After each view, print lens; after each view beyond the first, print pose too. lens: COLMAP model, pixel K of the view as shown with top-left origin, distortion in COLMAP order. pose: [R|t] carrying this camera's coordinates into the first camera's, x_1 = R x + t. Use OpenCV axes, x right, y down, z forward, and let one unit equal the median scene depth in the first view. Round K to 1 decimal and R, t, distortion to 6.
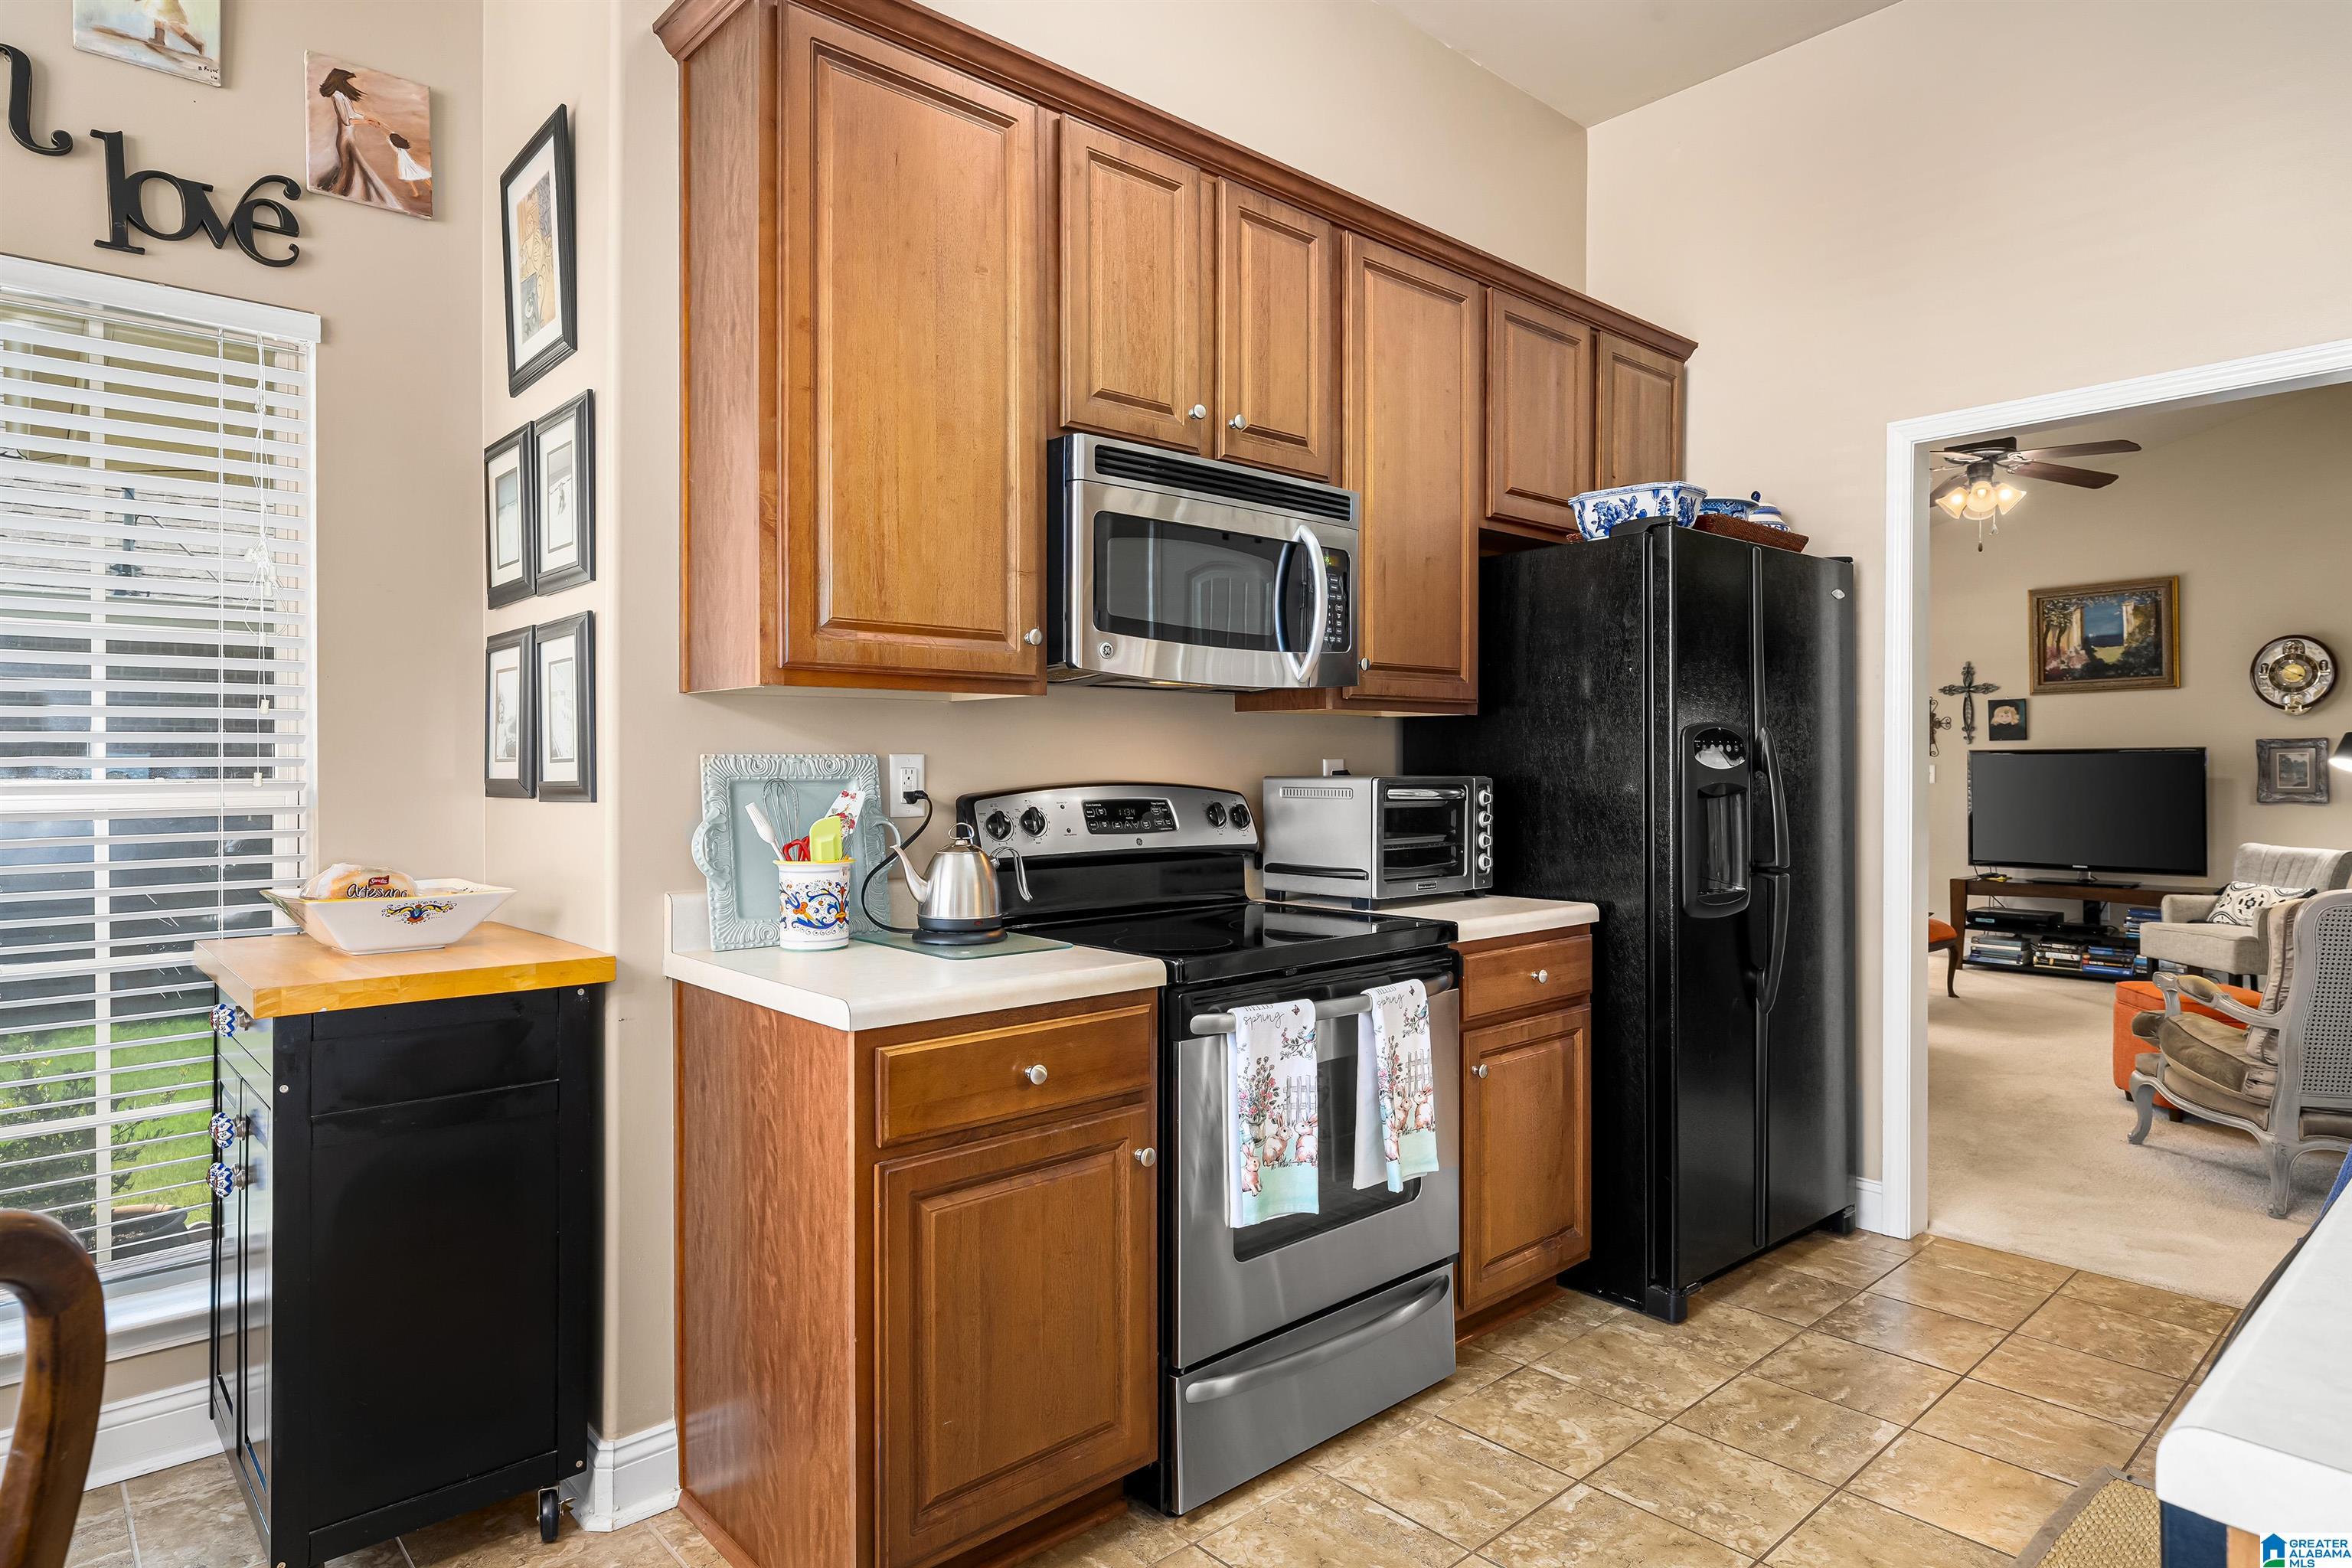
lens RADIAL K [[1333.1, 0, 1189.1], [0, 1333.1, 772.5], [0, 0, 1]] dist [0.001274, -0.001737]
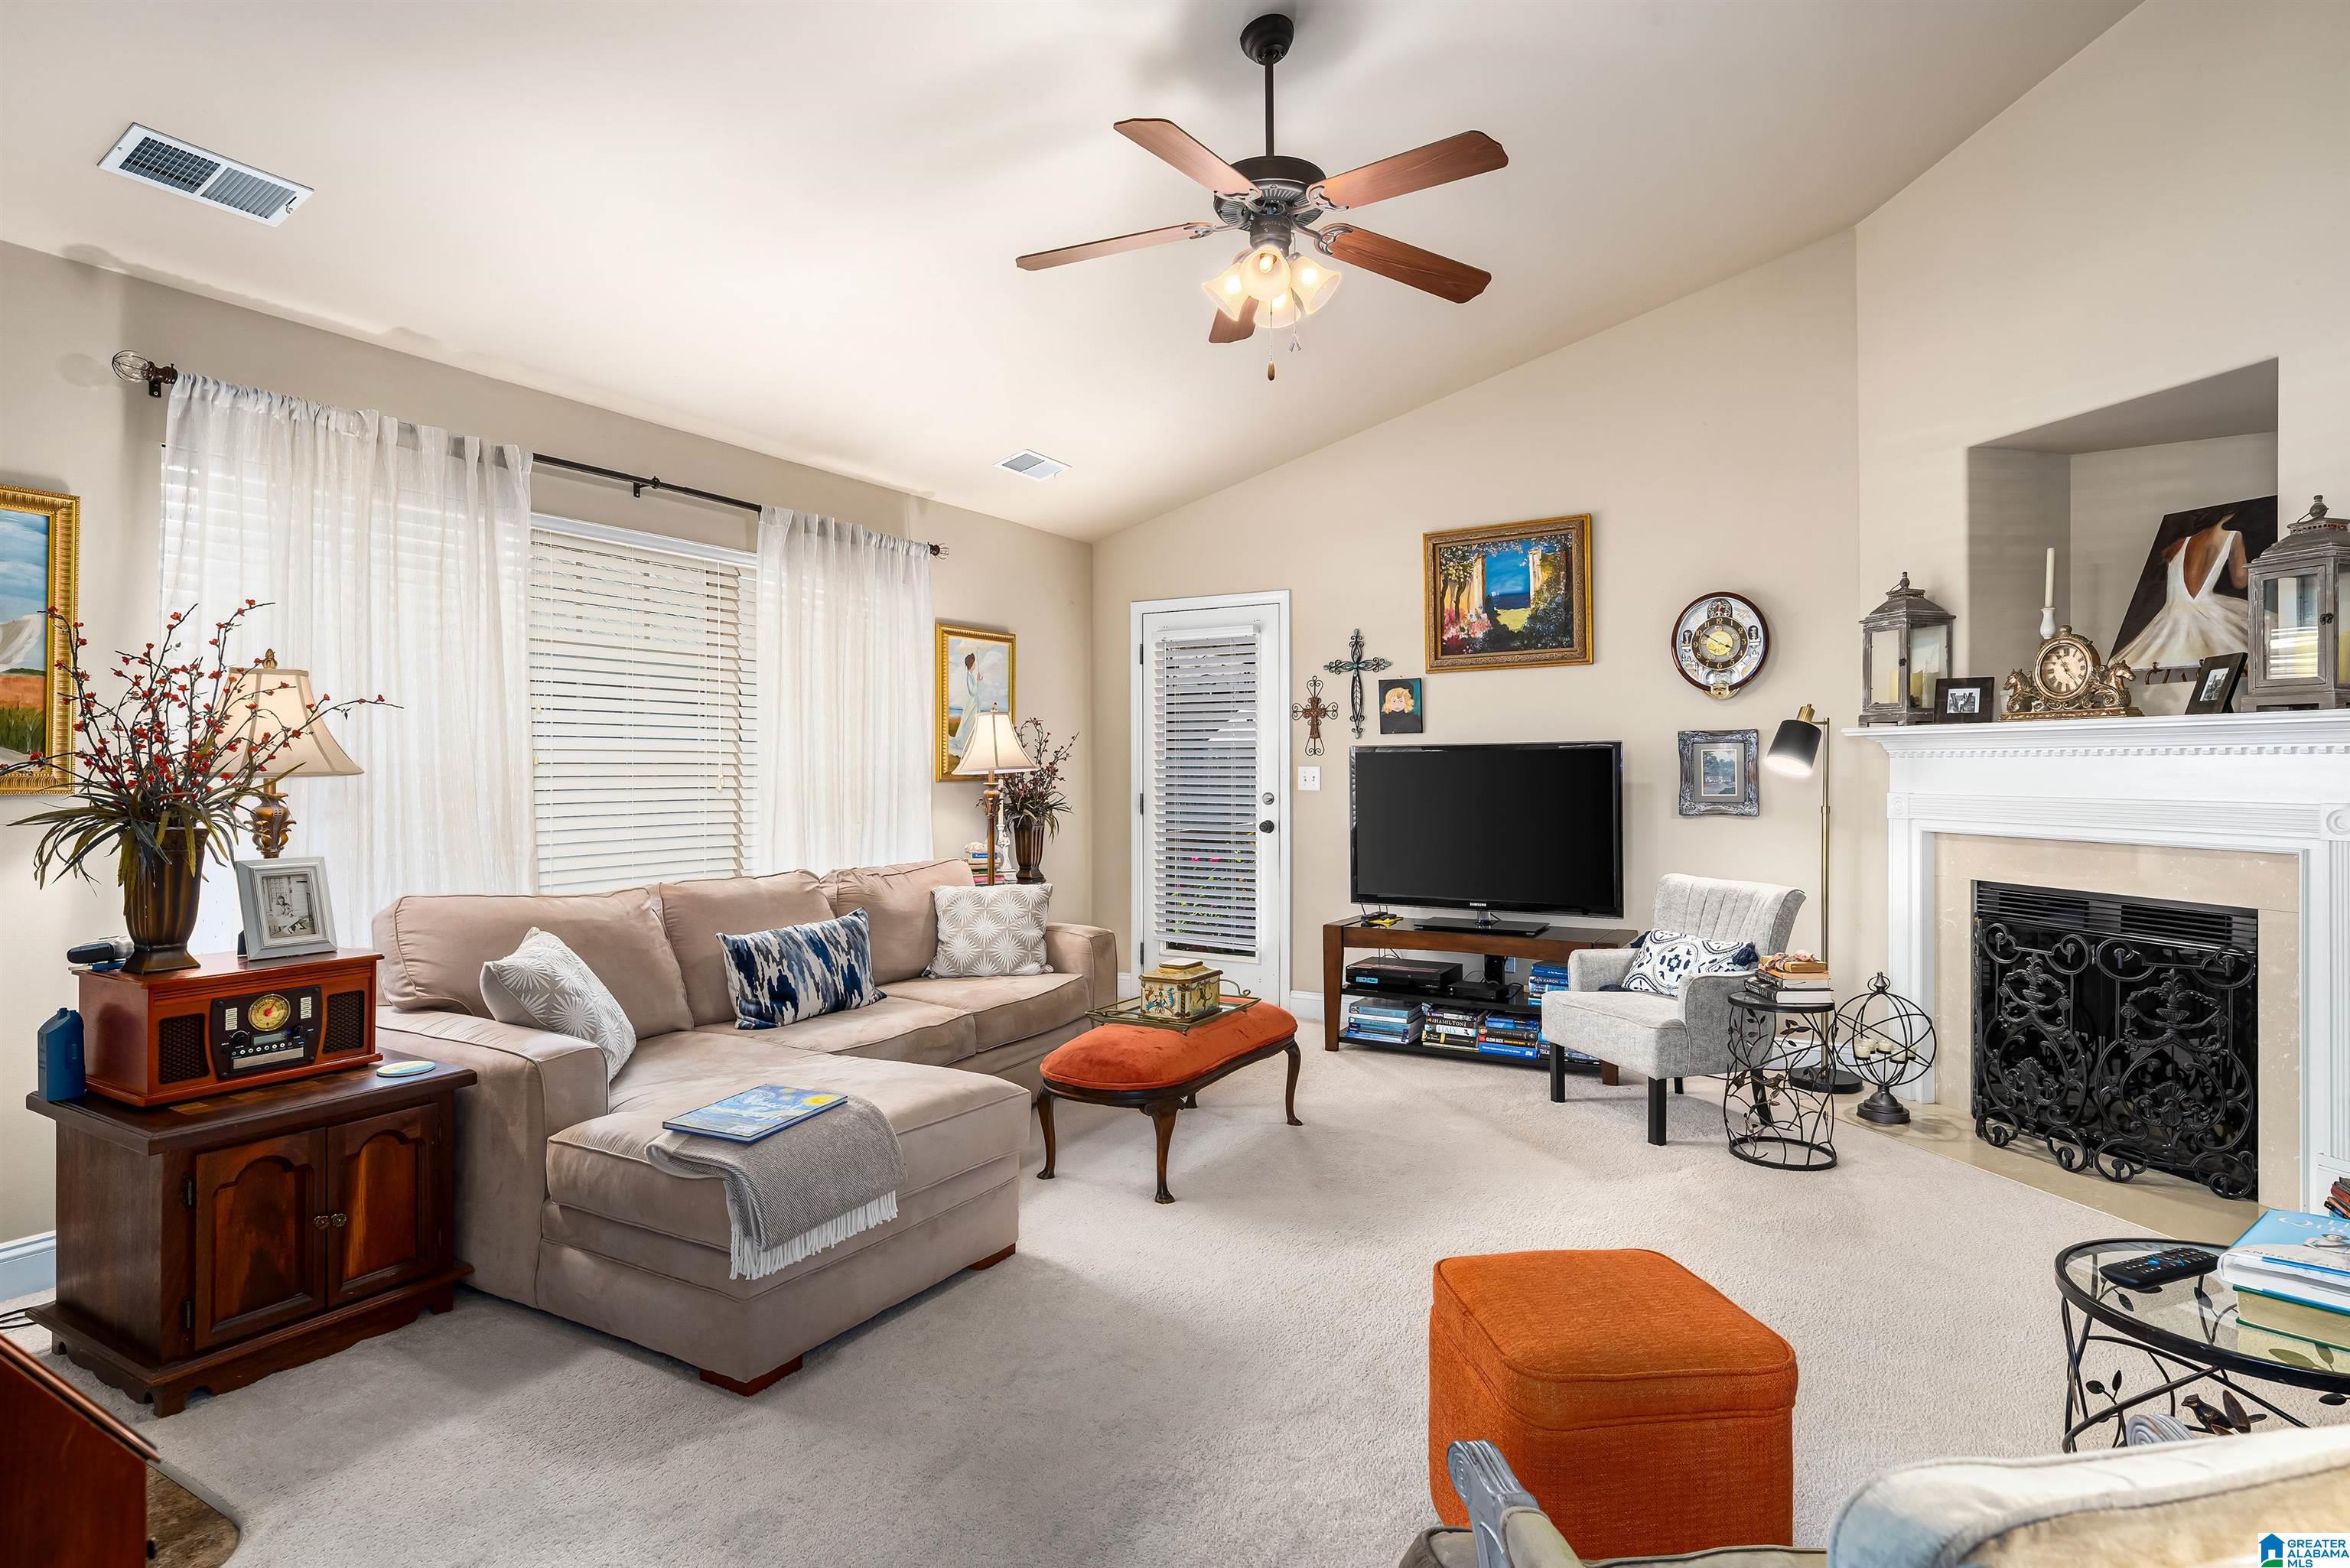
lens RADIAL K [[1205.1, 0, 1214.7], [0, 1205.1, 776.5], [0, 0, 1]] dist [-0.002153, -0.001309]
pose [[0.950019, -0.001936, 0.312187, 0.322762], [0.002201, 0.999997, -0.000496, 0.000221], [-0.312185, 0.001158, 0.950021, 0.414254]]
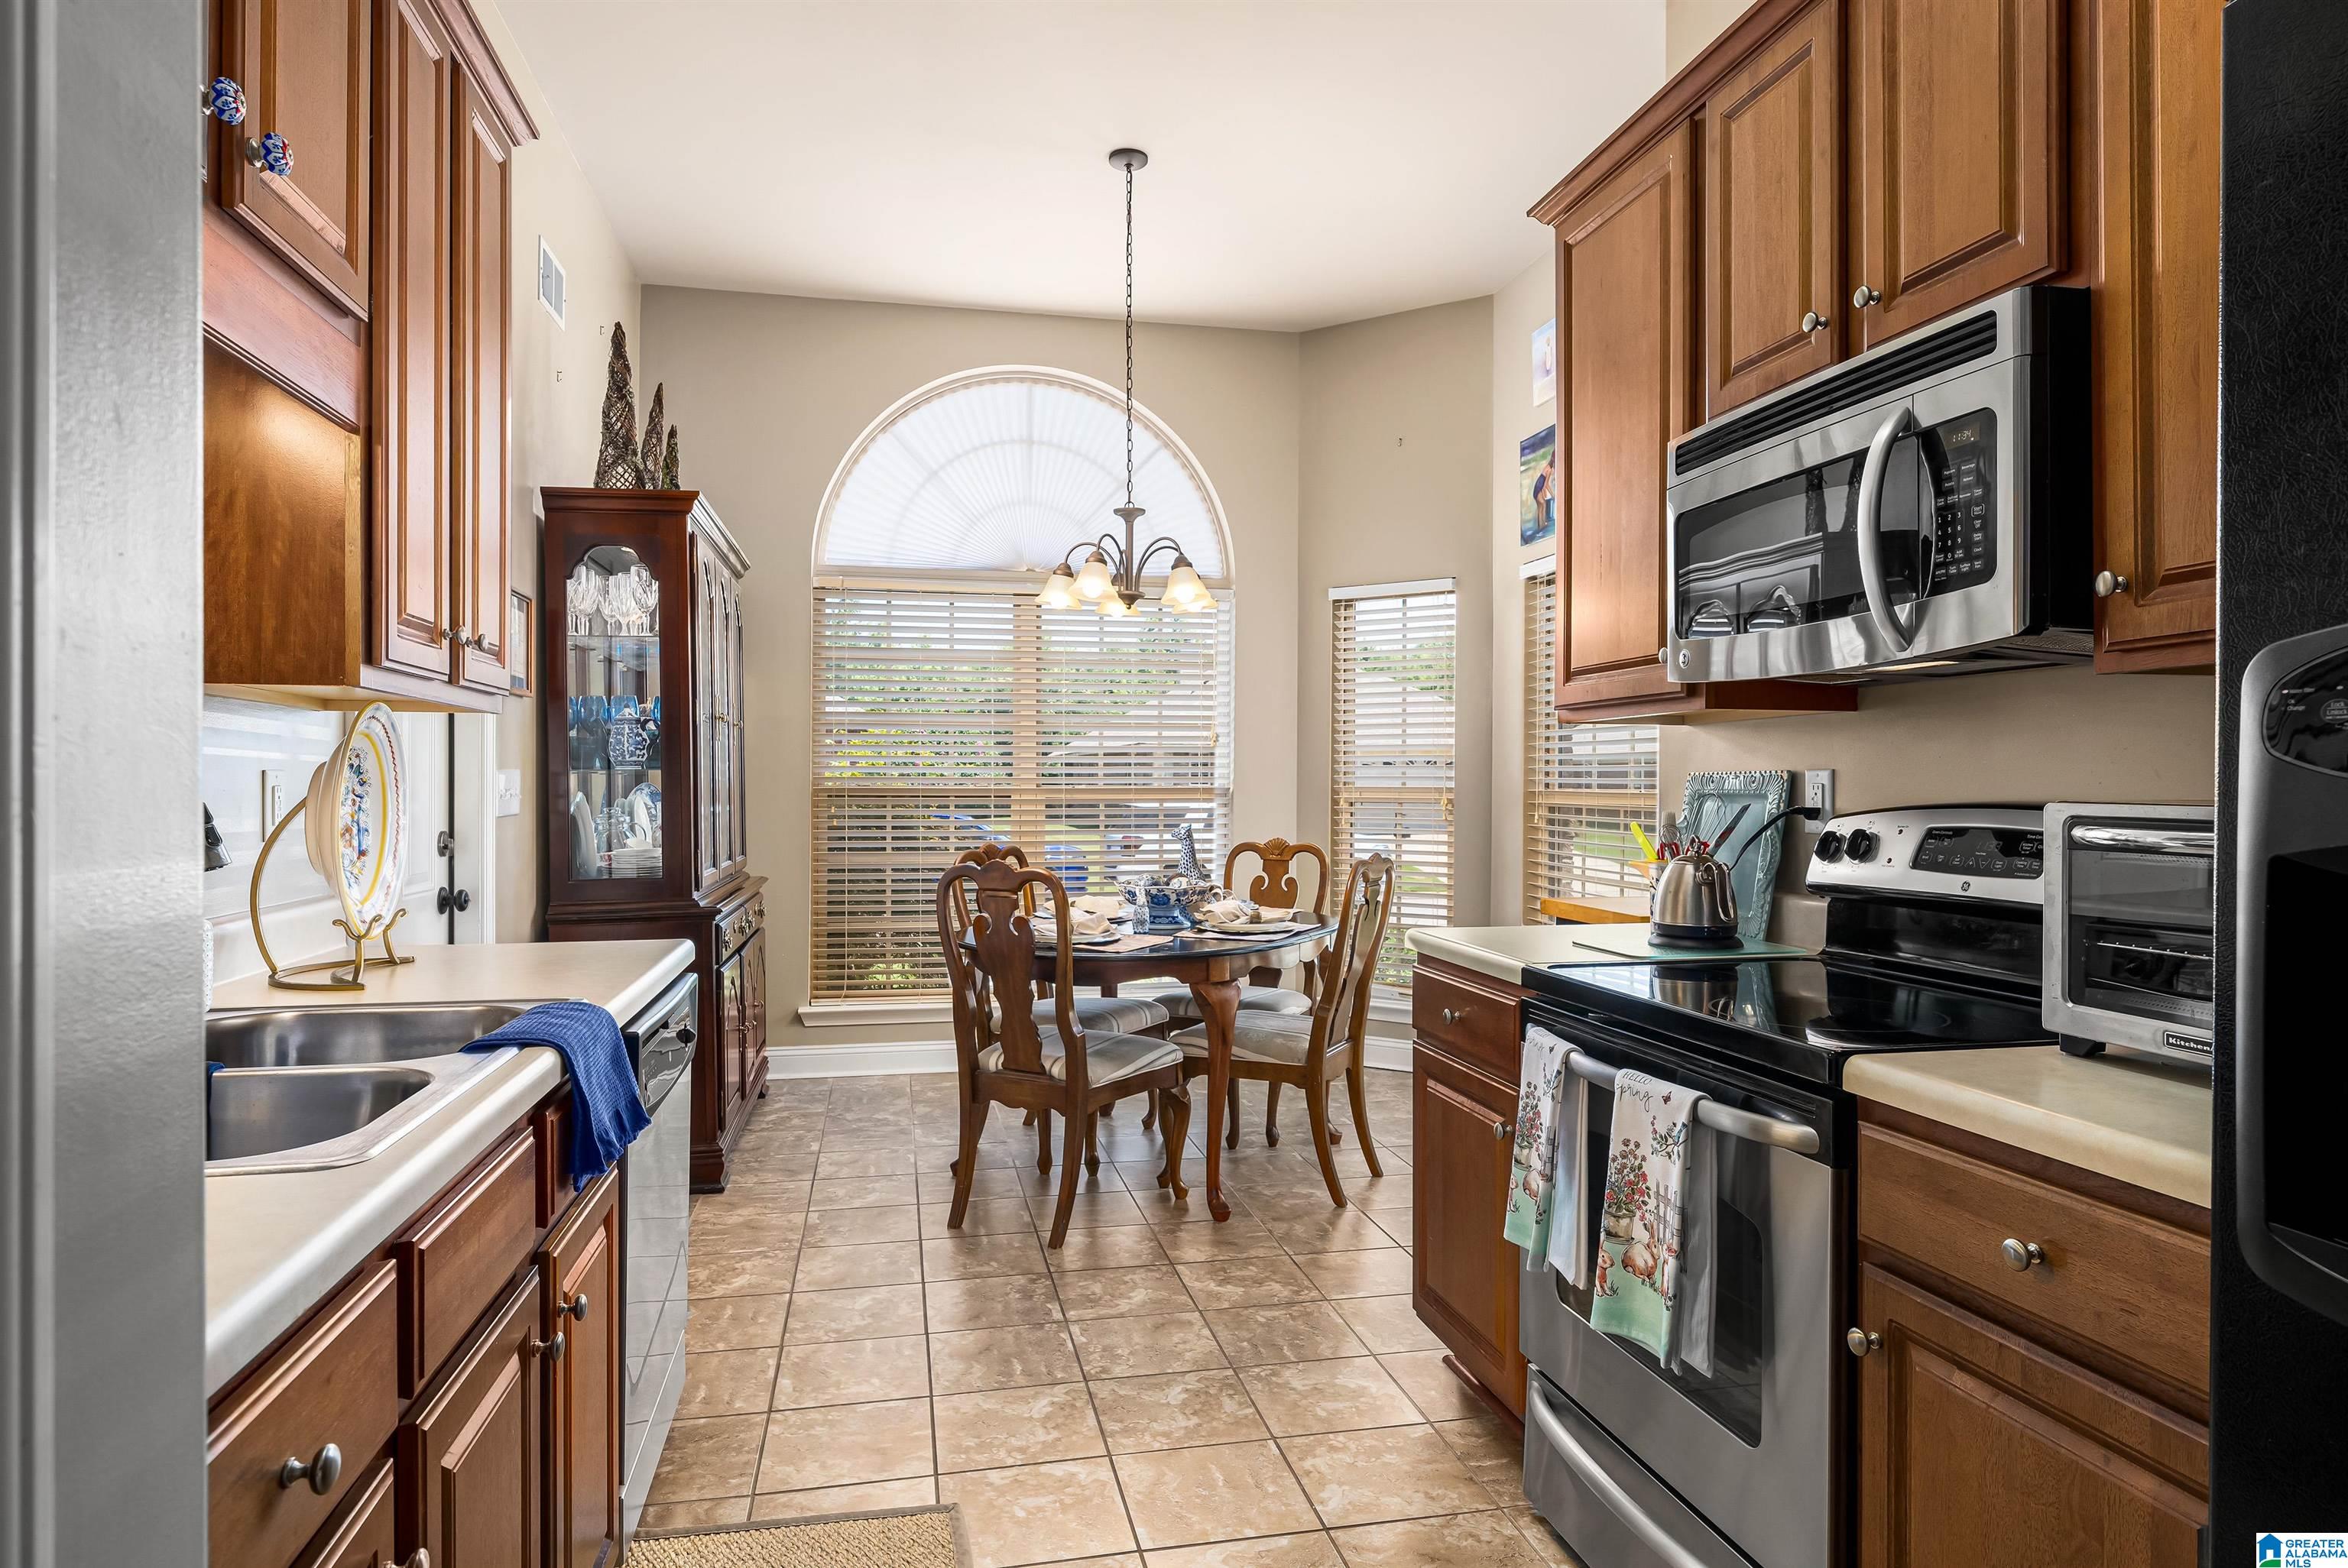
lens RADIAL K [[1330.6, 0, 1175.2], [0, 1330.6, 782.6], [0, 0, 1]] dist [0.001274, -0.001737]
pose [[-0.498665, -0.002686, -0.866791, 0.390223], [-0.007676, 0.999970, 0.001318, 0.000037], [0.866761, 0.007311, -0.498671, 0.504831]]
